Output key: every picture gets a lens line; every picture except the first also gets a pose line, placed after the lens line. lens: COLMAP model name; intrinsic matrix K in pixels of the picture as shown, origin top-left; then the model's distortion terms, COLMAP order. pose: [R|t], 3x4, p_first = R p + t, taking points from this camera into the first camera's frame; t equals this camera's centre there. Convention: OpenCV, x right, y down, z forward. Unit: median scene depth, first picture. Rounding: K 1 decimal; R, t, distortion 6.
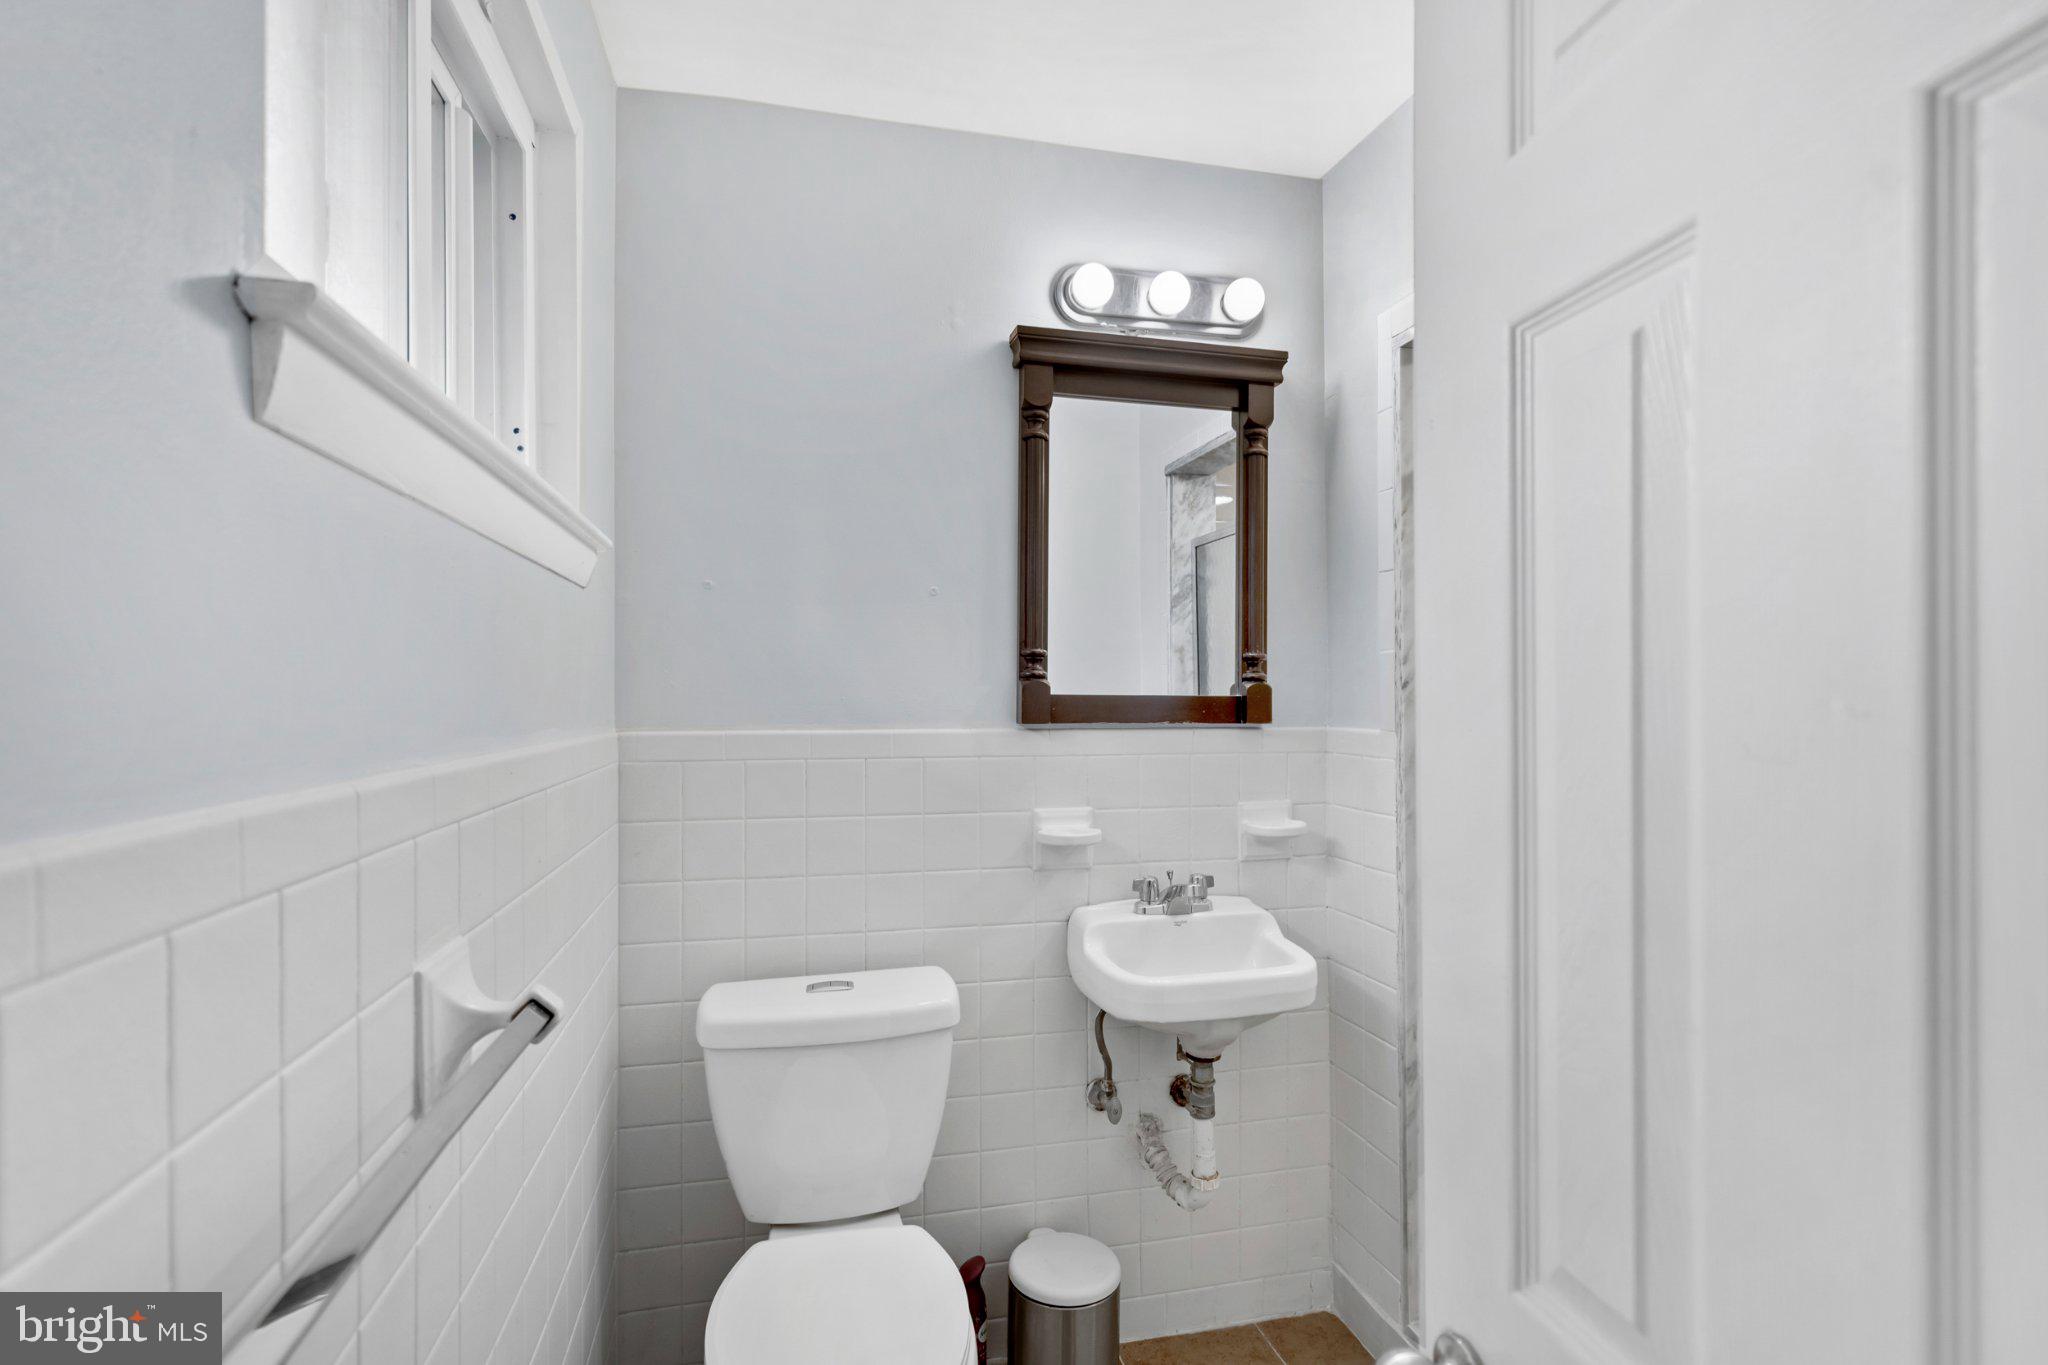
lens RADIAL K [[1000.9, 0, 1024.6], [0, 1000.9, 695.3], [0, 0, 1]] dist [0.001336, 0.000551]
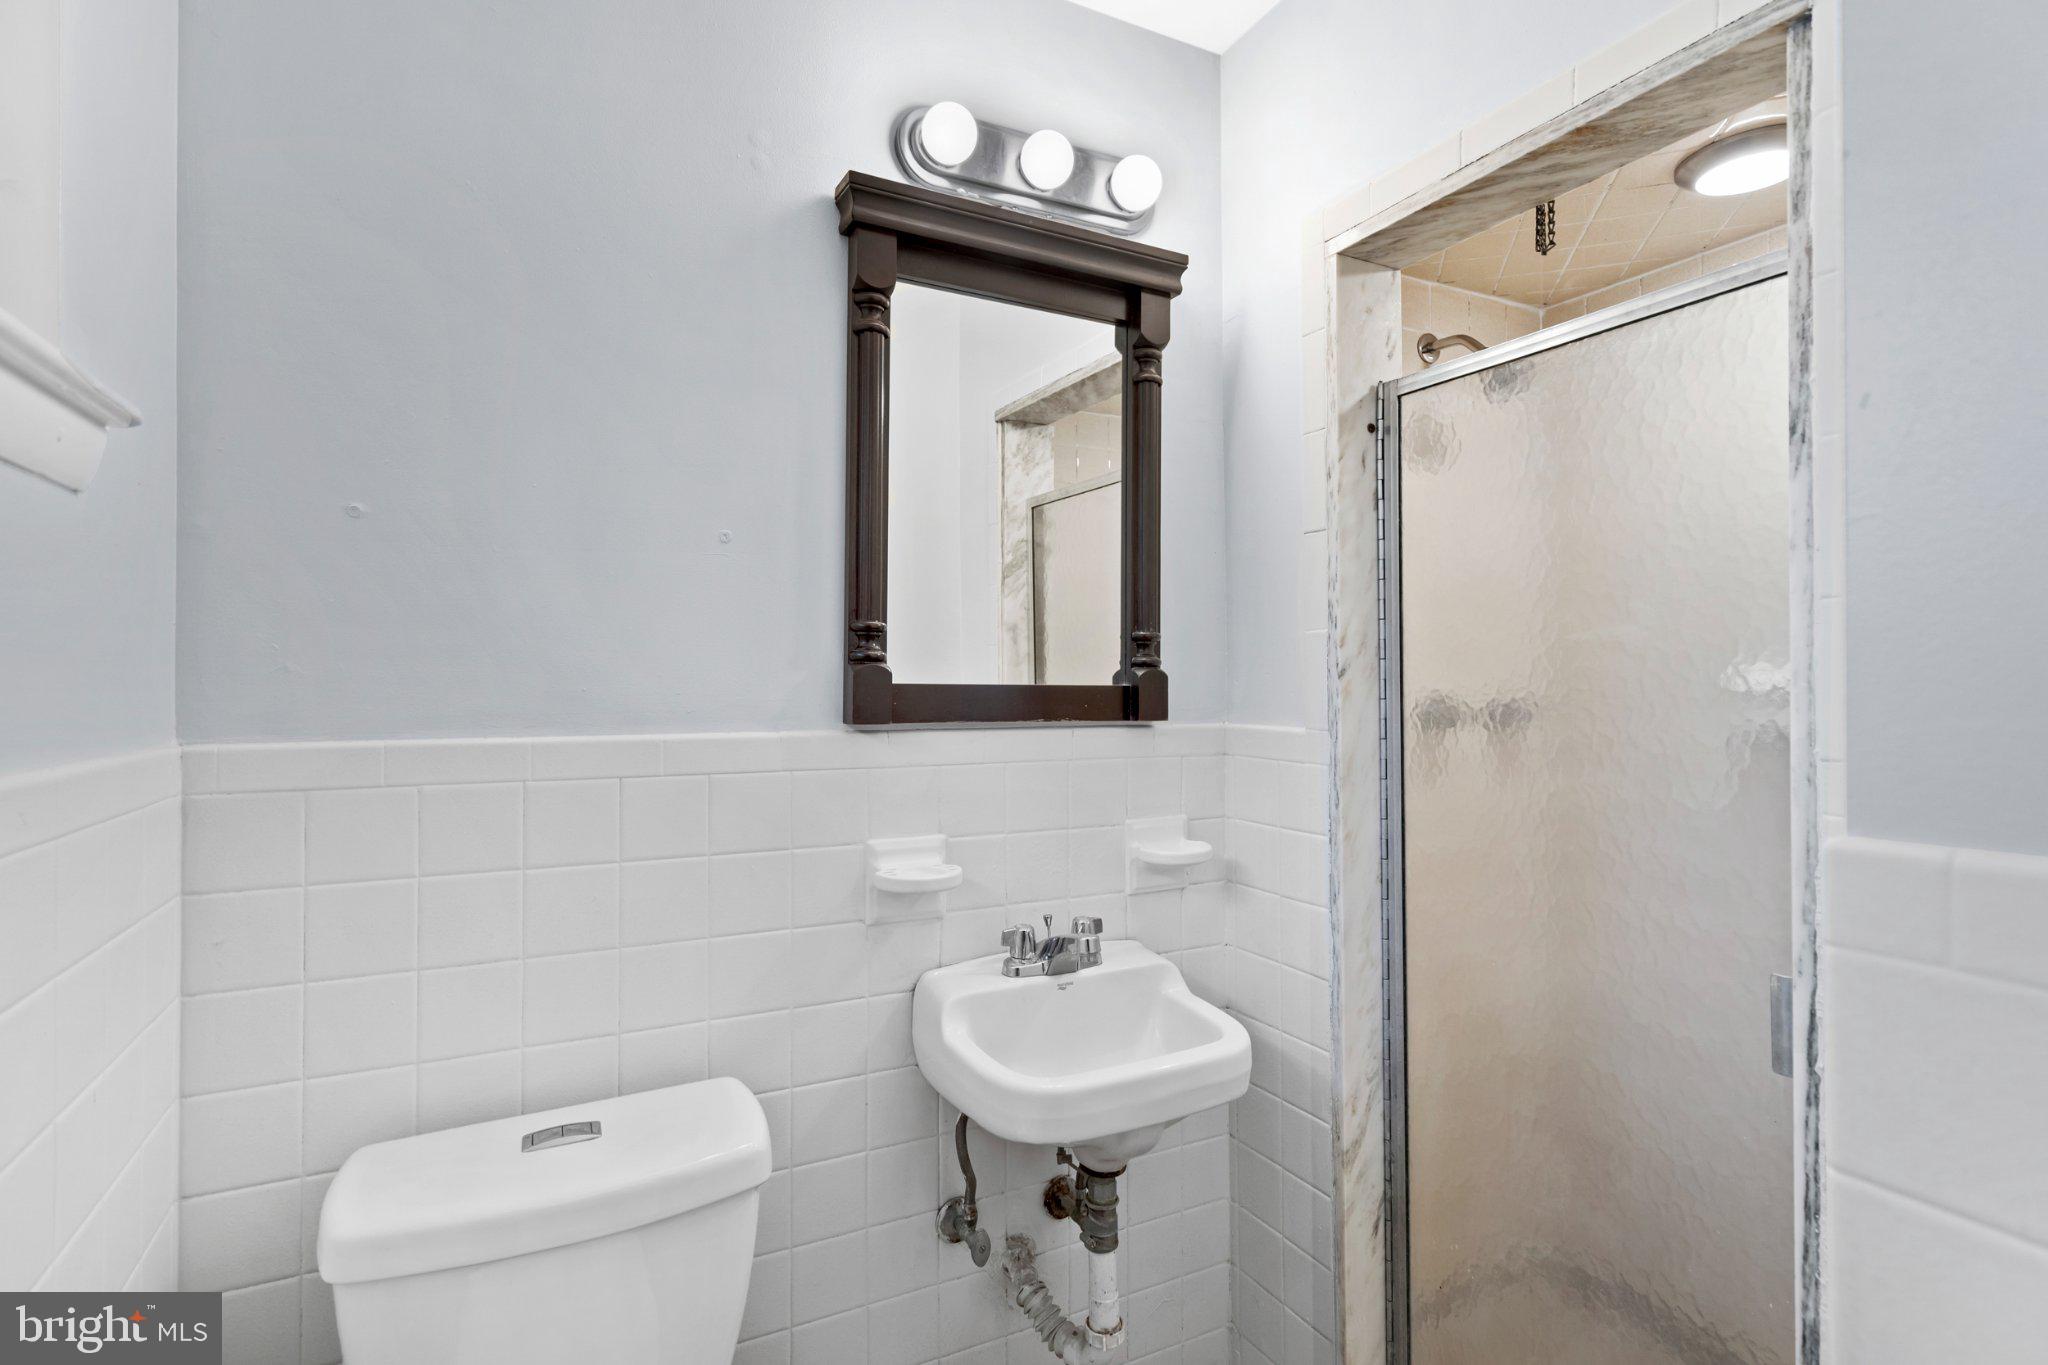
lens RADIAL K [[982.0, 0, 1034.7], [0, 982.0, 676.1], [0, 0, 1]] dist [0.000438, 0.000747]
pose [[0.967646, 0.003504, 0.252288, -0.053683], [-0.003332, 0.999994, -0.001112, -0.005846], [-0.252290, 0.000235, 0.967652, 0.278379]]
